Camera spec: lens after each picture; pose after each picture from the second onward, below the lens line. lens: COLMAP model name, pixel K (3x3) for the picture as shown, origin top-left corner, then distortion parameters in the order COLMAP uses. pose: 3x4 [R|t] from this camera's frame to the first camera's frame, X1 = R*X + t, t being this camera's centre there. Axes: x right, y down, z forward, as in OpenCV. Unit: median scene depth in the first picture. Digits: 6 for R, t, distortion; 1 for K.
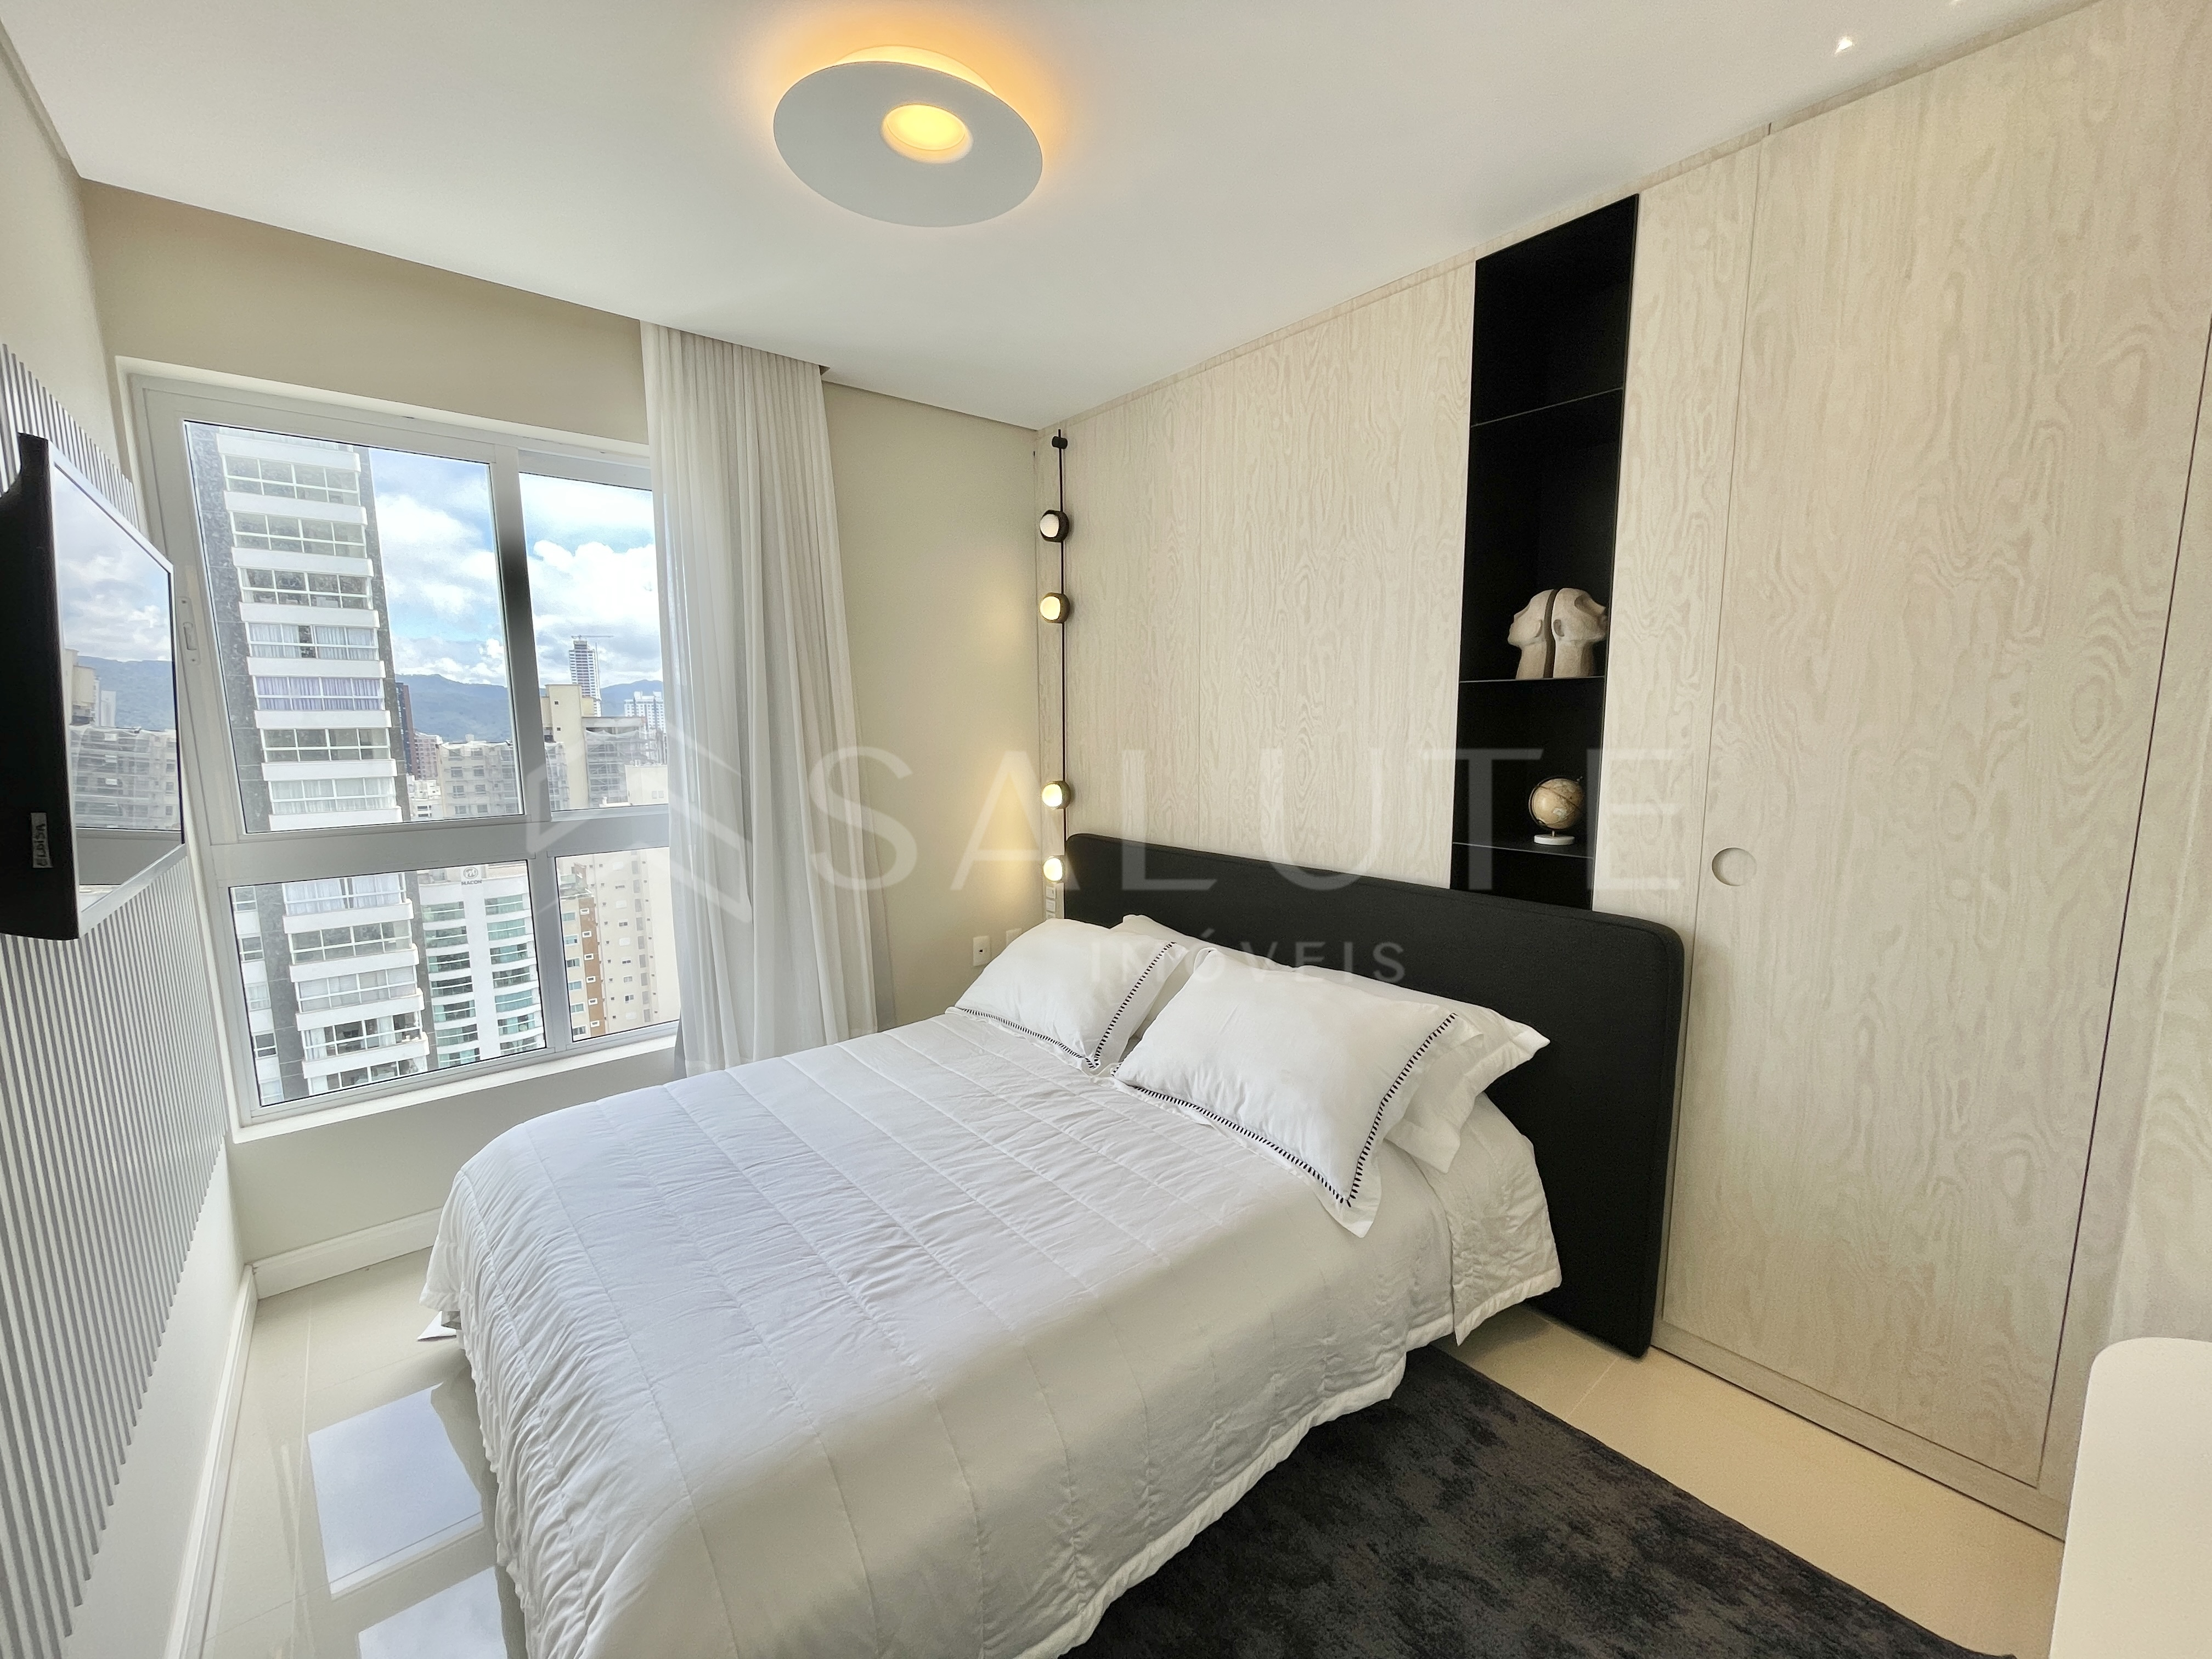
lens RADIAL K [[890.2, 0, 1104.4], [0, 890.2, 839.2], [0, 0, 1]] dist [-0.000652, 0.000099]
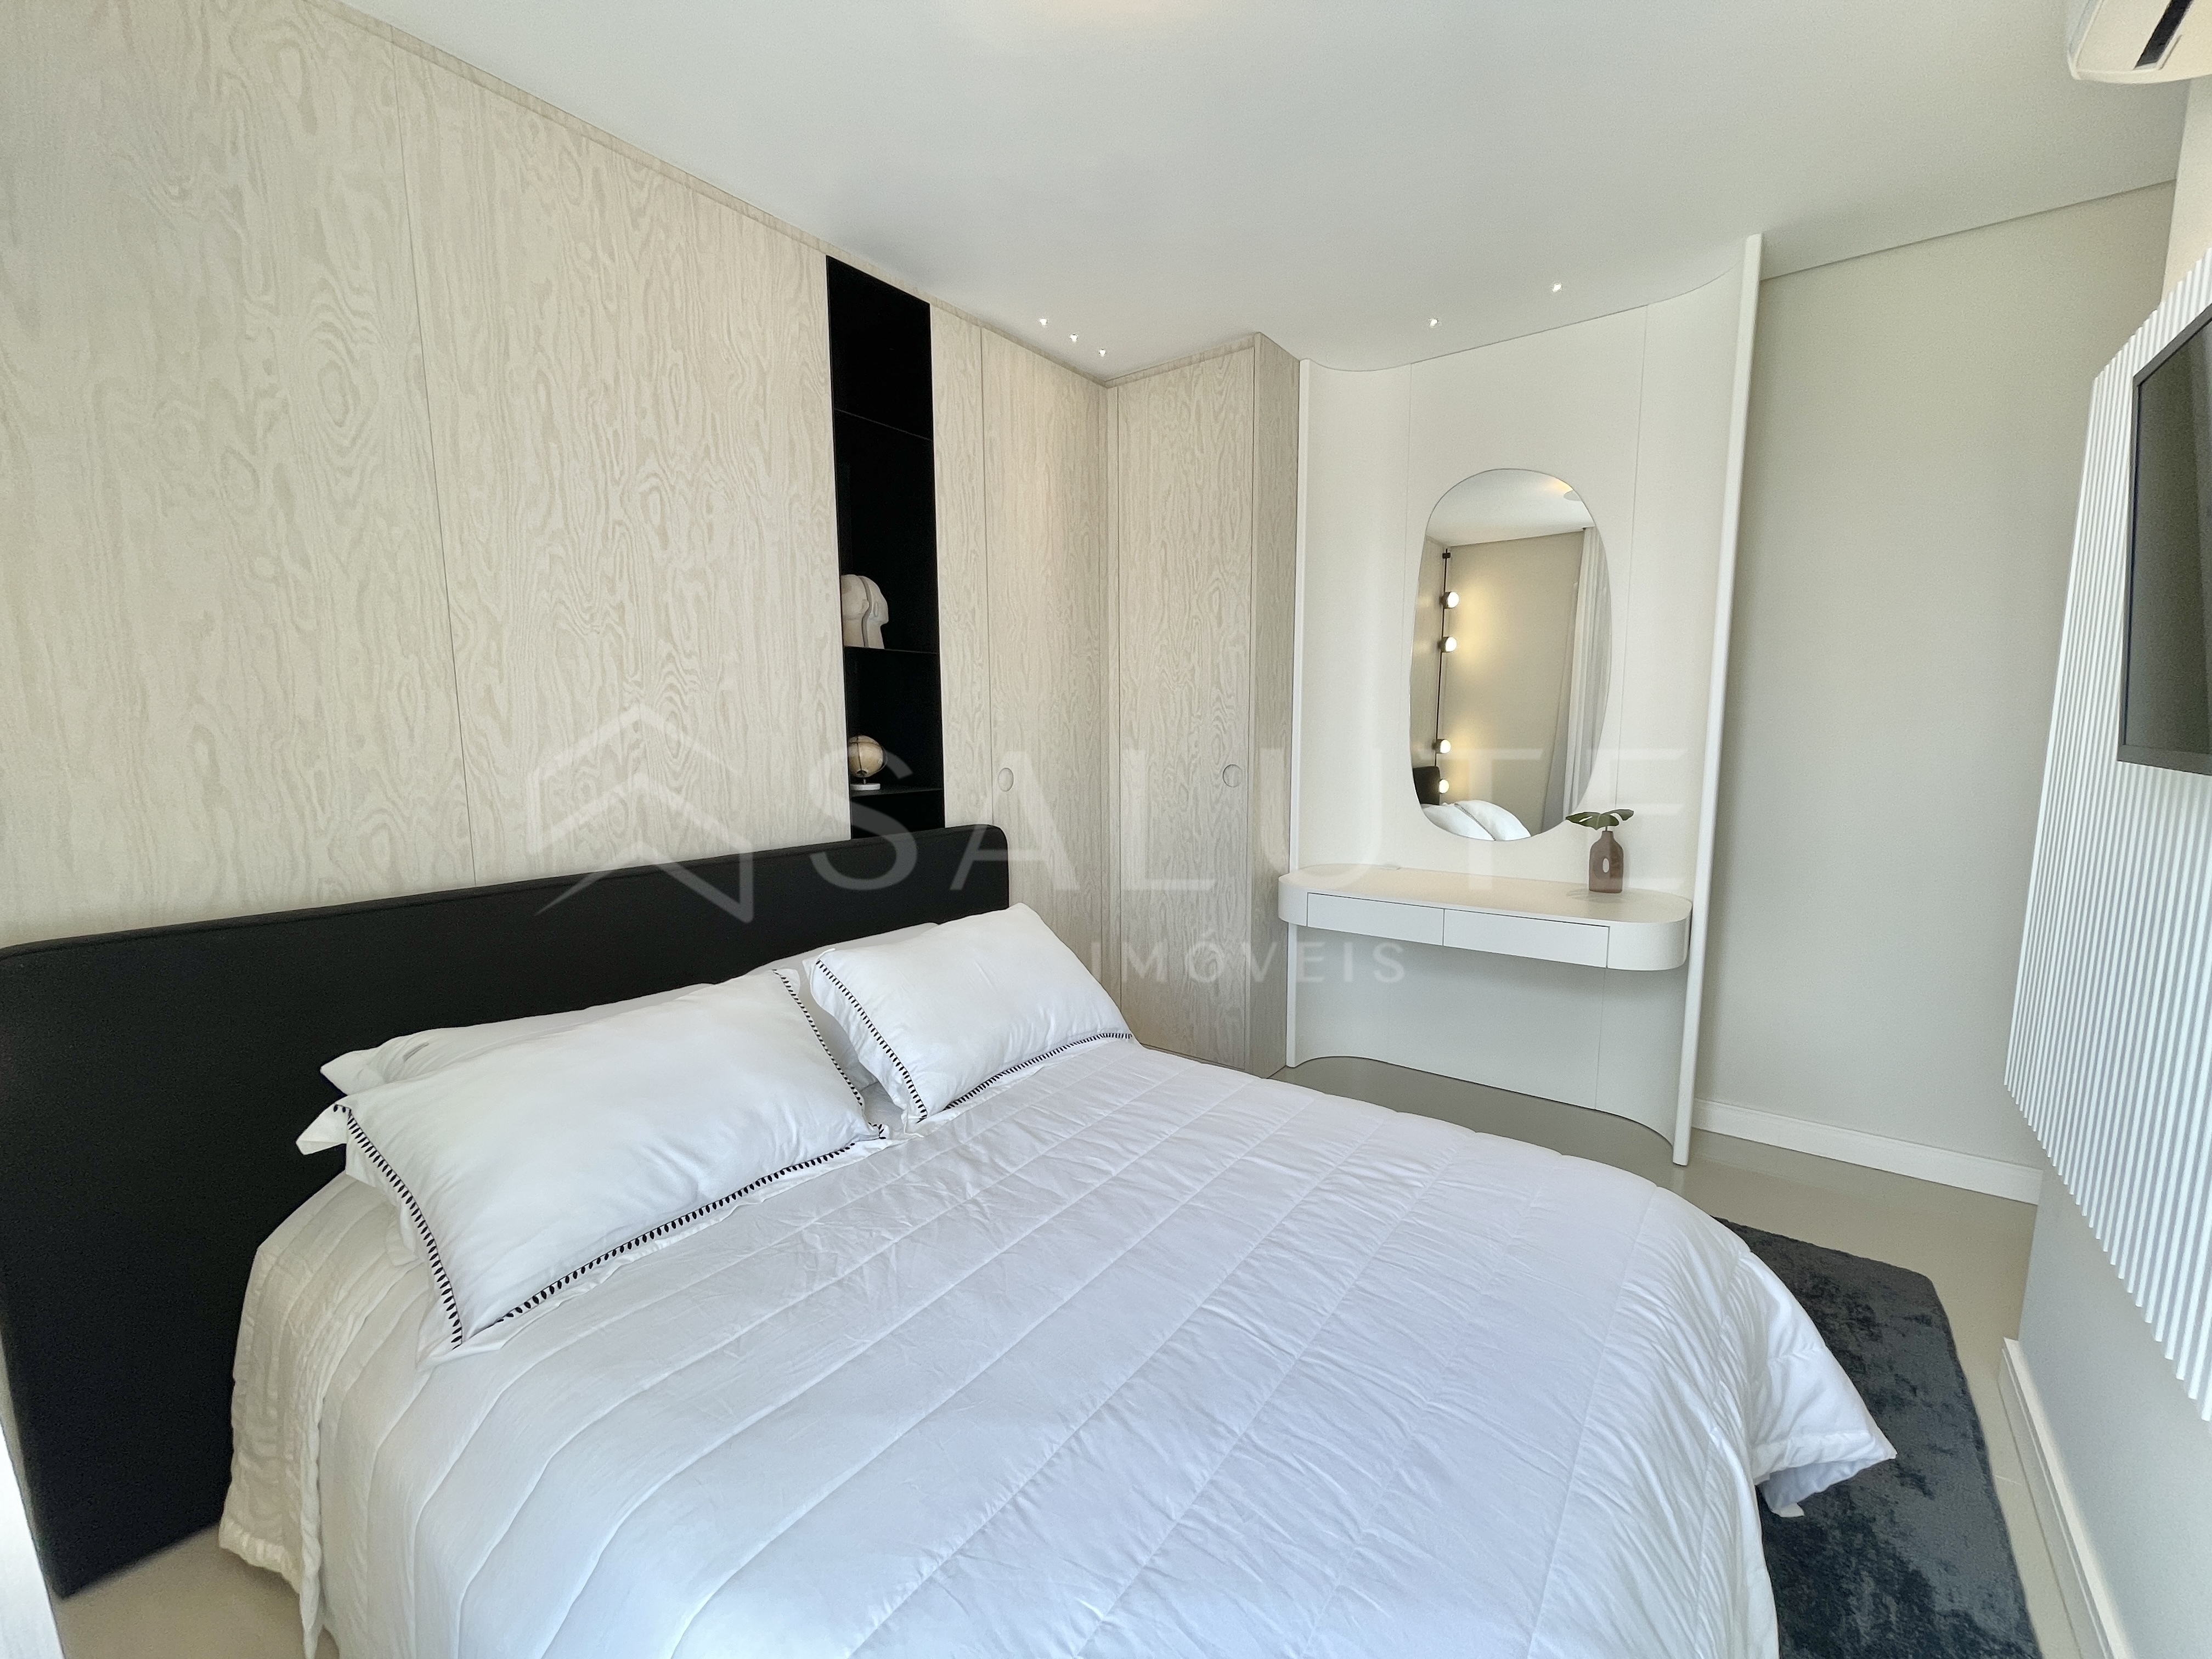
lens RADIAL K [[890.2, 0, 1101.2], [0, 890.2, 837.7], [0, 0, 1]] dist [-0.000652, 0.000099]
pose [[-0.215133, -0.113230, 0.969998, -0.673483], [0.141563, 0.979149, 0.145695, -0.057084], [-0.966270, 0.168660, -0.194618, 0.865143]]
